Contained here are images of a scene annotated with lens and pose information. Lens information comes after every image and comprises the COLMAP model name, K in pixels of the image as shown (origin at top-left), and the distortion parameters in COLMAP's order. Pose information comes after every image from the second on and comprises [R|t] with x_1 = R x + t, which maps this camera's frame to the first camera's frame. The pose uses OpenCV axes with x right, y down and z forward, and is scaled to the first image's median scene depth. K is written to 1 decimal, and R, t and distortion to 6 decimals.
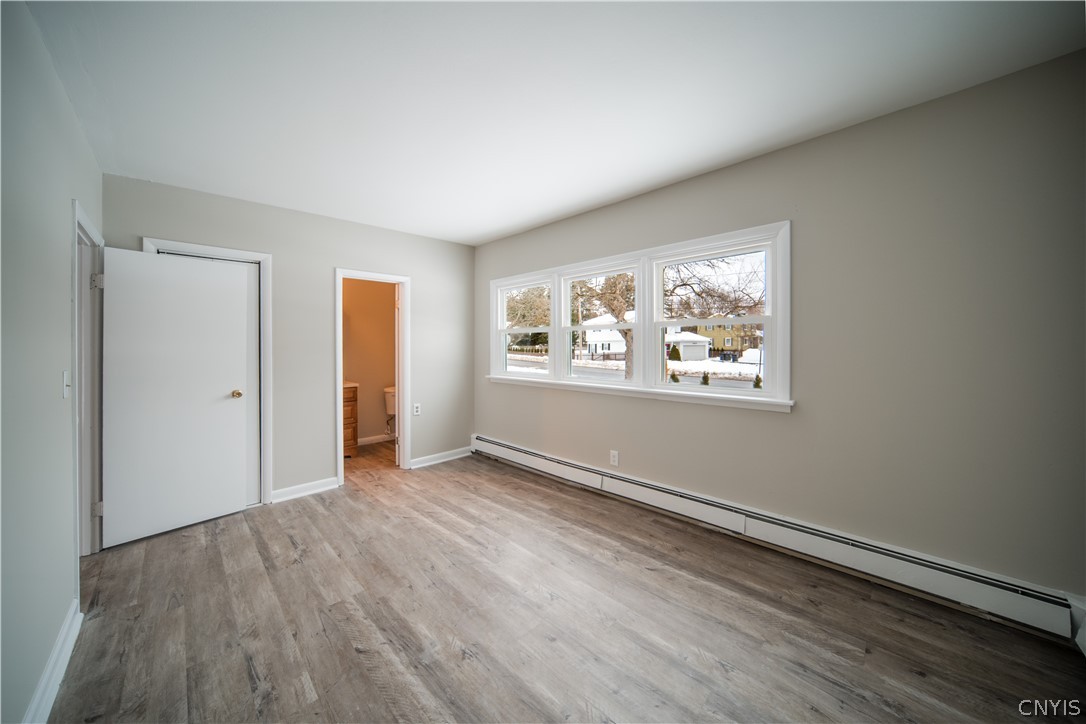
lens RADIAL K [[368.9, 0, 542.8], [0, 368.9, 342.7], [0, 0, 1]] dist [-0.000337, 0.000014]
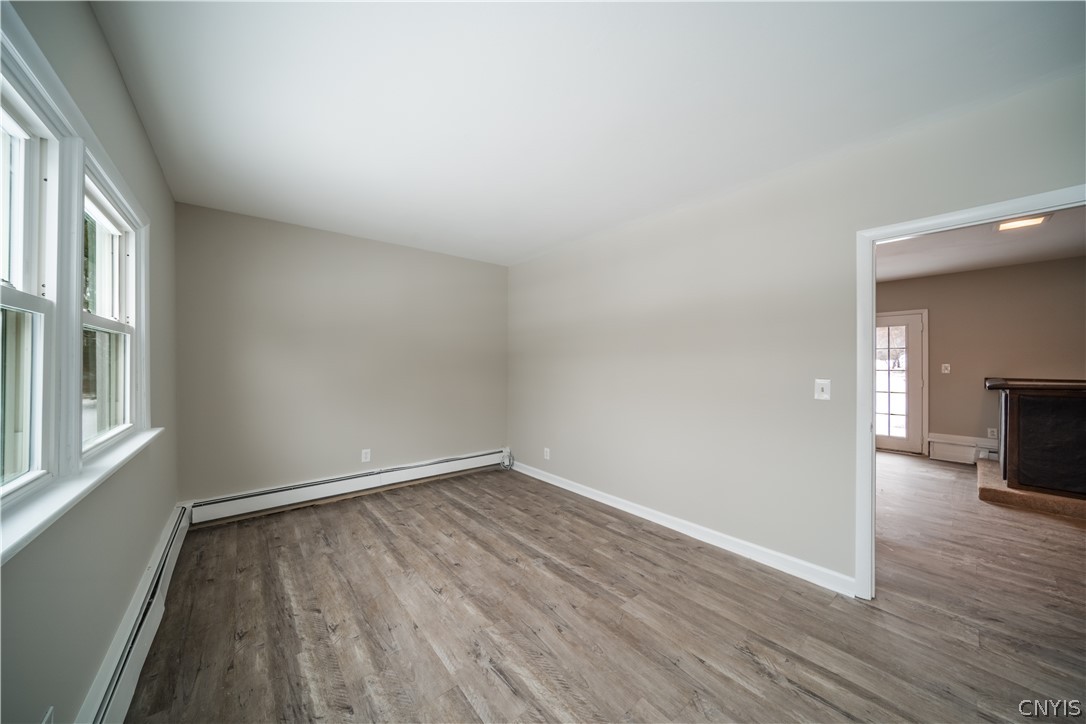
lens RADIAL K [[368.9, 0, 541.9], [0, 368.9, 363.8], [0, 0, 1]] dist [-0.000337, 0.000014]
pose [[-0.994719, 0.011446, 0.102000, -0.376006], [0.011065, 0.999930, -0.004299, 0.019844], [-0.102042, -0.003148, -0.994775, 1.958866]]
